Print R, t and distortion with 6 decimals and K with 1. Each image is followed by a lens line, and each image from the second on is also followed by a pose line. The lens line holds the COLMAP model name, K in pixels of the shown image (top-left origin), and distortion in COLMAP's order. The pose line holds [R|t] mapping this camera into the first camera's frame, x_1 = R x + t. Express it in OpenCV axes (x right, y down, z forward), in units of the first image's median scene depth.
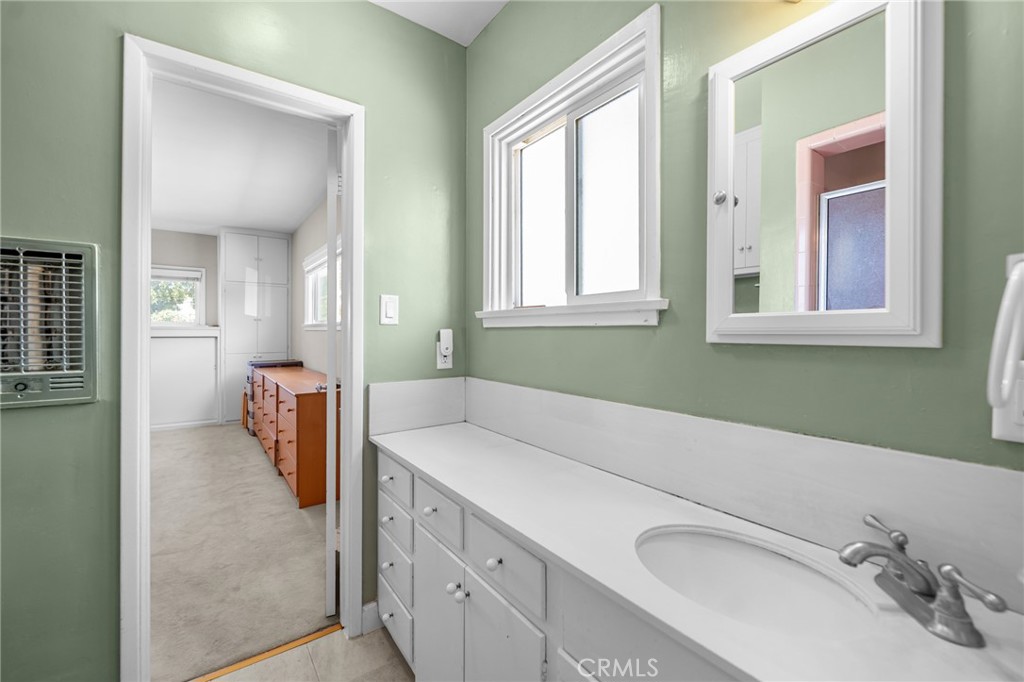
lens RADIAL K [[418.2, 0, 510.4], [0, 418.2, 330.2], [0, 0, 1]] dist [-0.002292, -0.000419]
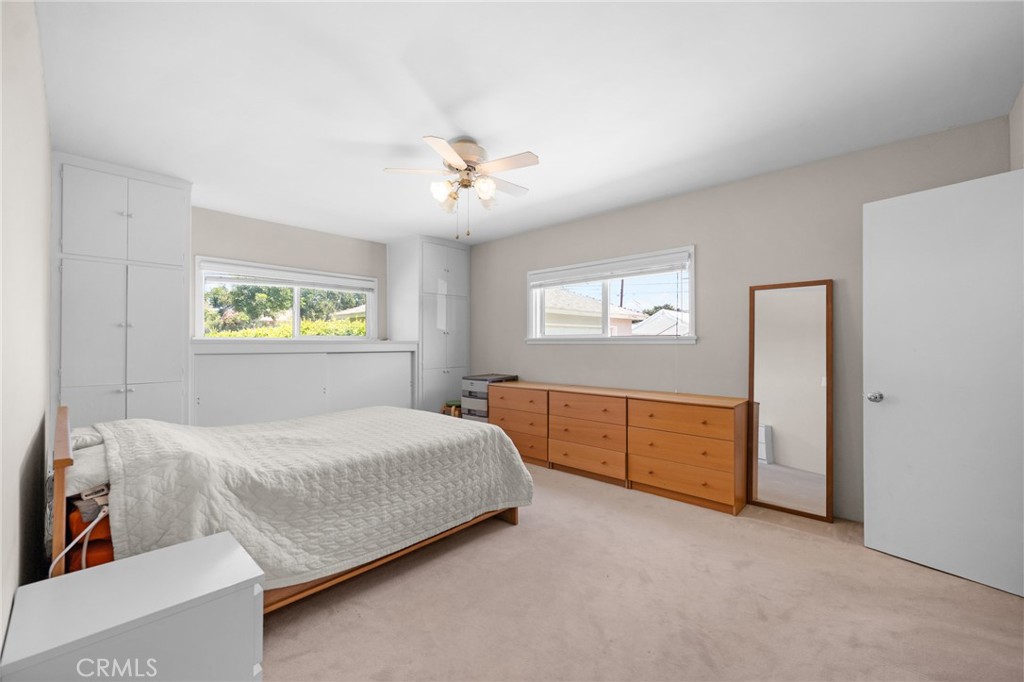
lens RADIAL K [[410.5, 0, 512.0], [0, 410.5, 341.0], [0, 0, 1]] dist [-0.000045, -0.000145]
pose [[0.984423, 0.000157, 0.175814, -0.648070], [0.000590, 0.999991, -0.004198, -0.003970], [-0.175813, 0.004236, 0.984415, 0.044618]]
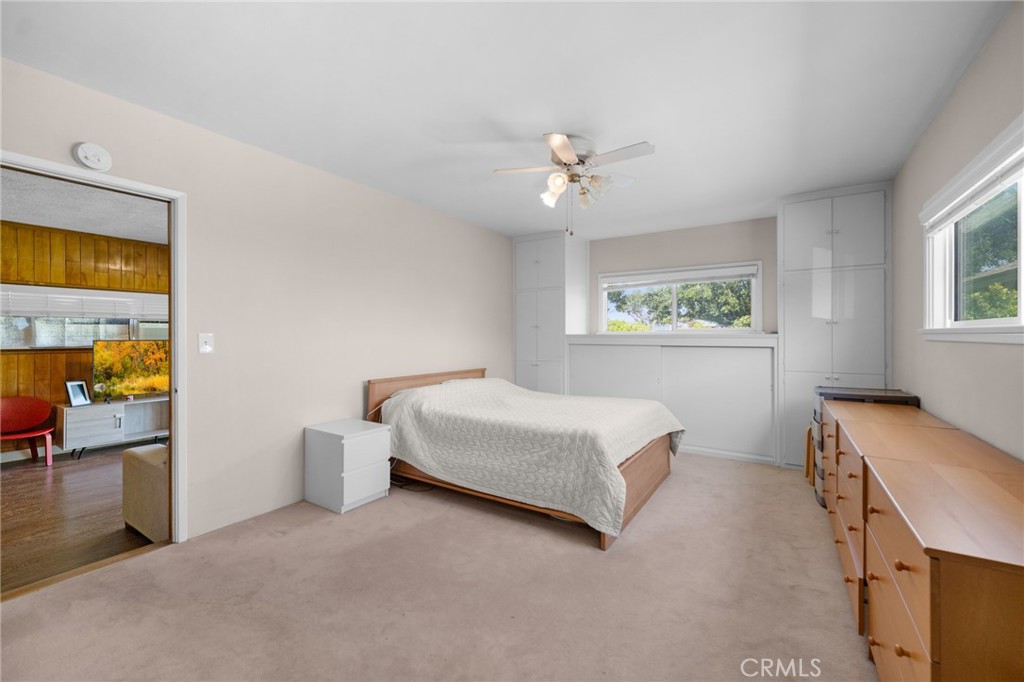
lens RADIAL K [[413.6, 0, 512.5], [0, 413.6, 335.3], [0, 0, 1]] dist [-0.001162, 0.000046]
pose [[0.344652, -0.002774, -0.938726, -0.168124], [0.005092, 0.999986, -0.001085, -0.007626], [0.938717, -0.004406, 0.344661, 0.305343]]
